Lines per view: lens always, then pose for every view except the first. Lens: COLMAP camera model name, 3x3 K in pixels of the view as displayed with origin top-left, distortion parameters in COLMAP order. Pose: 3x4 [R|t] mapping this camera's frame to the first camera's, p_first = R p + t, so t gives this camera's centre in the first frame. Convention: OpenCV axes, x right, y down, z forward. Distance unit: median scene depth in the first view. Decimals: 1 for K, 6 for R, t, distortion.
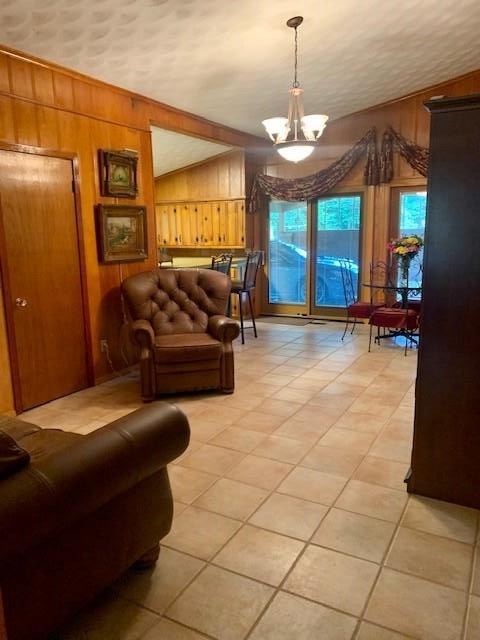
lens RADIAL K [[488.3, 0, 240.0], [0, 488.3, 320.0], [0, 0, 1]] dist [0.002625, -0.005608]
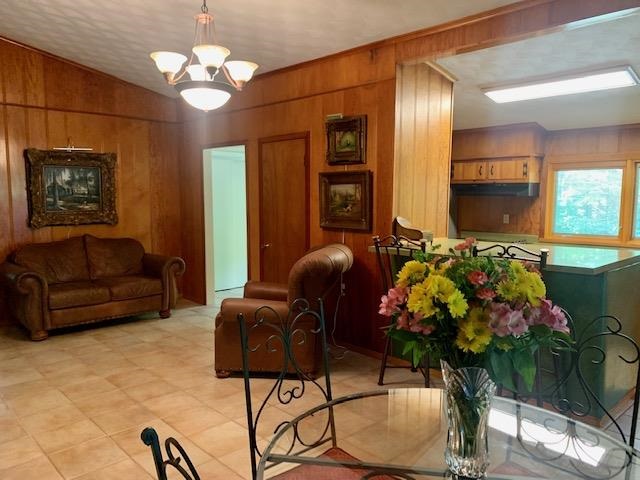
lens RADIAL K [[488.3, 0, 320.0], [0, 488.3, 240.0], [0, 0, 1]] dist [0.002625, -0.005608]
pose [[-0.300876, 0.114352, -0.946783, 0.711438], [-0.173666, 0.969615, 0.172298, -0.269173], [0.937717, 0.216264, -0.271875, 1.277281]]
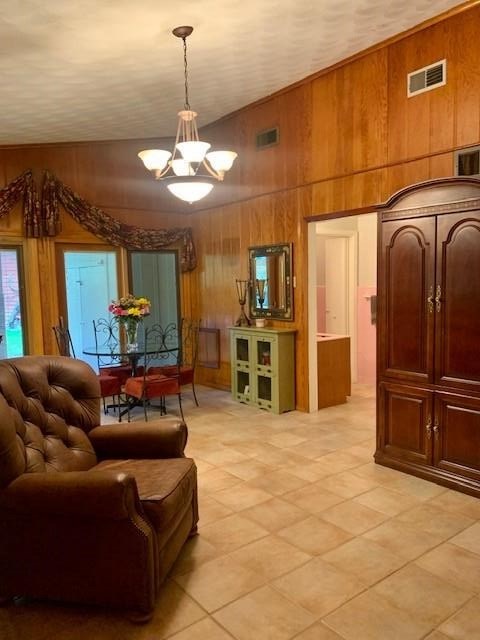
lens RADIAL K [[488.3, 0, 240.0], [0, 488.3, 320.0], [0, 0, 1]] dist [0.002625, -0.005608]
pose [[0.396554, -0.061793, 0.915929, -0.533230], [0.185316, 0.982580, -0.013944, -0.100339], [-0.899112, 0.175266, 0.401098, 0.588427]]
